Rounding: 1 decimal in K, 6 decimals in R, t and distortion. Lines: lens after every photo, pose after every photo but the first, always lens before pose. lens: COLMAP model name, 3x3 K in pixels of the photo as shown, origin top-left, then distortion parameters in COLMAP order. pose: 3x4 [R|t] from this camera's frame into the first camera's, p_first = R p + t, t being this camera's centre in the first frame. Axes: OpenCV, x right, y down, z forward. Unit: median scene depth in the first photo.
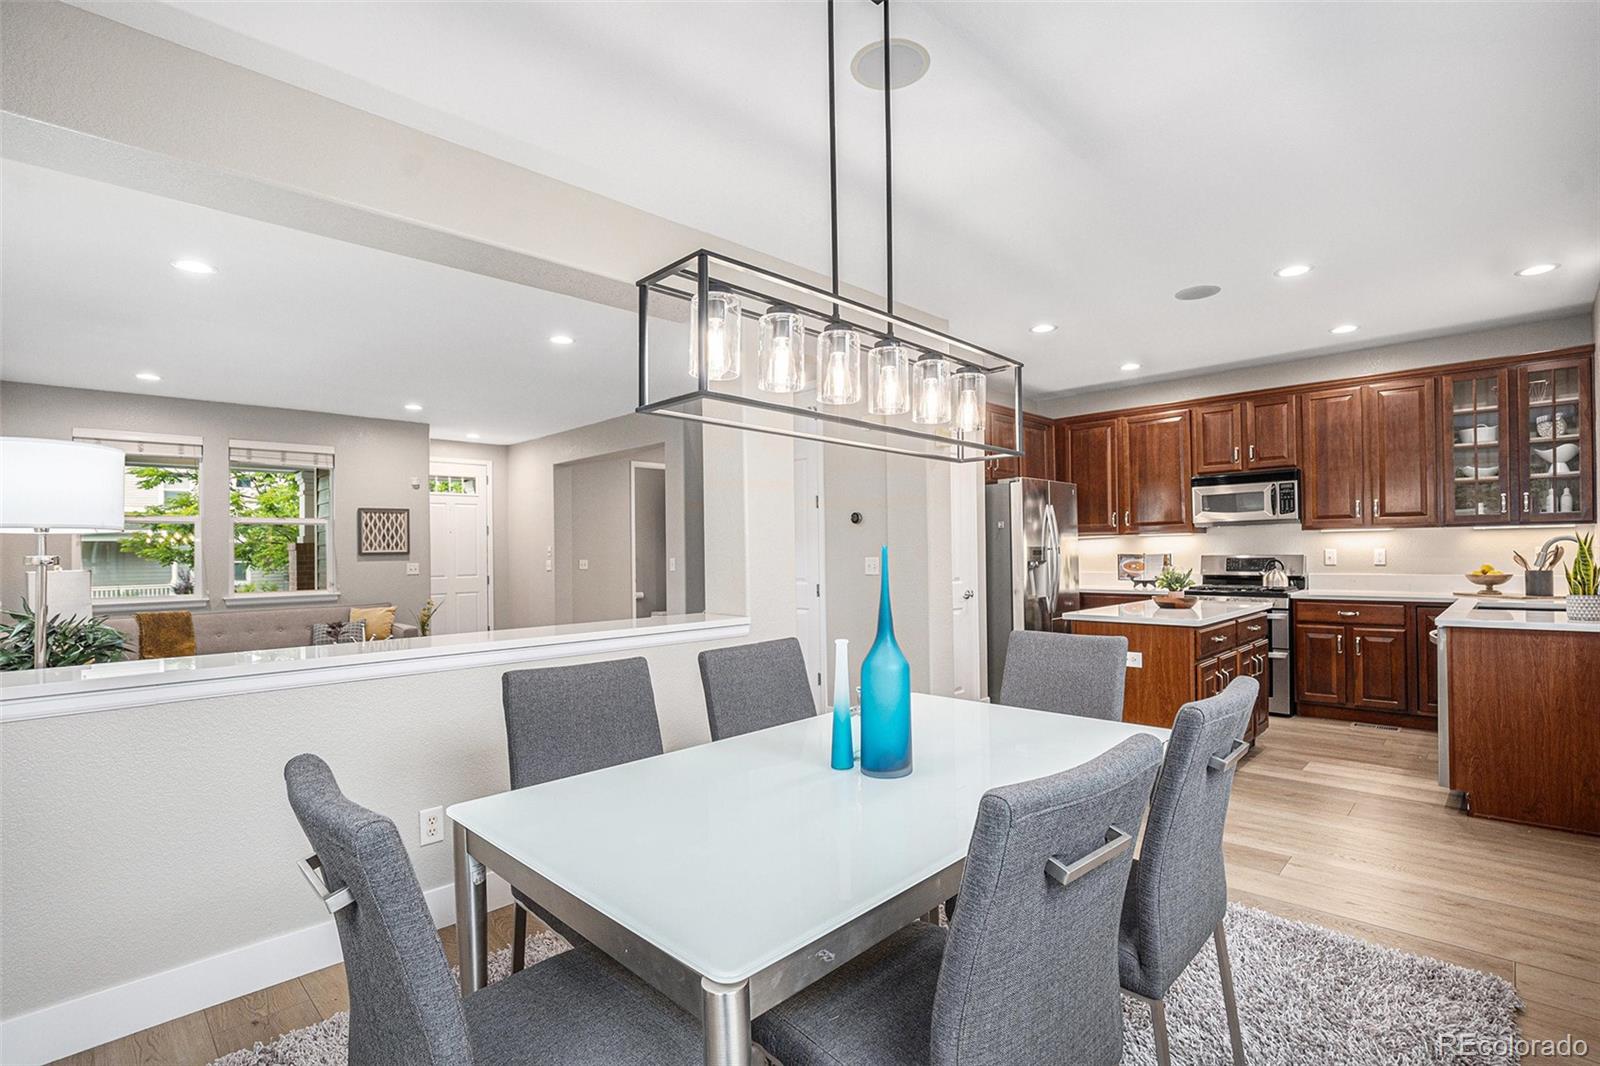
lens RADIAL K [[744.9, 0, 821.5], [0, 744.9, 551.7], [0, 0, 1]] dist [-0.029194, 0.005918]
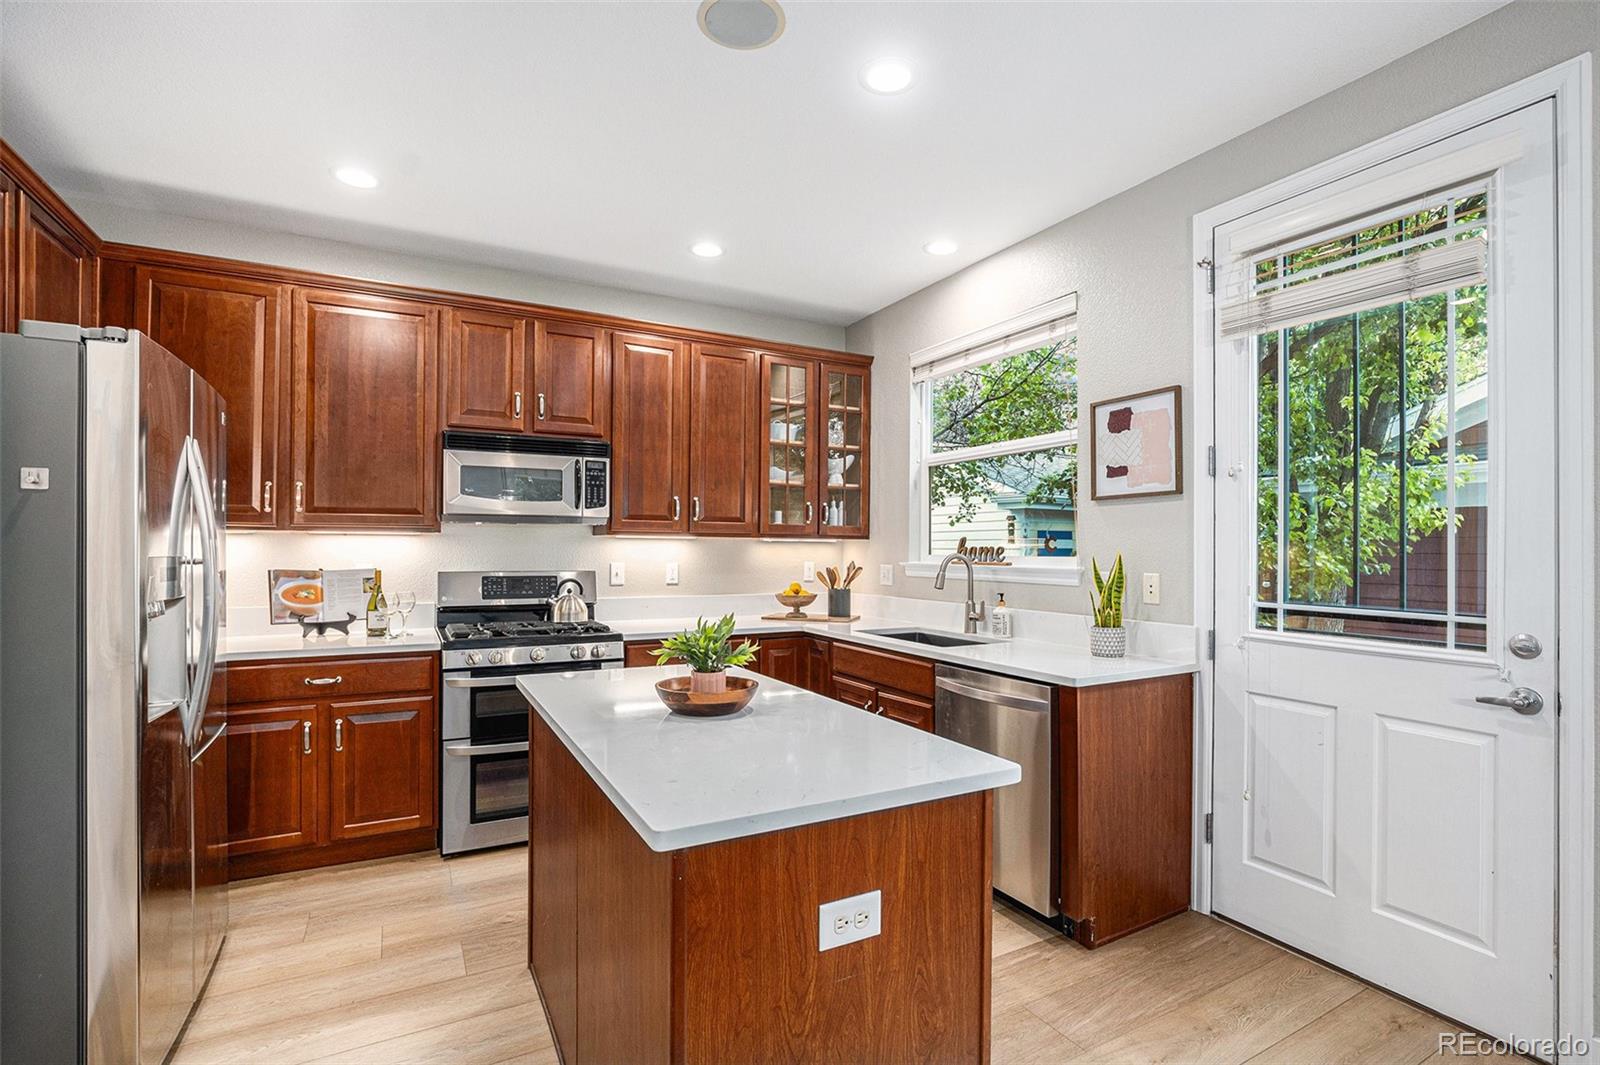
lens RADIAL K [[744.9, 0, 795.3], [0, 744.9, 547.1], [0, 0, 1]] dist [-0.029194, 0.005918]
pose [[0.311778, 0.021134, 0.949920, 0.077392], [-0.009645, 0.999771, -0.019078, -0.007820], [-0.950106, -0.003214, 0.311911, 0.722368]]
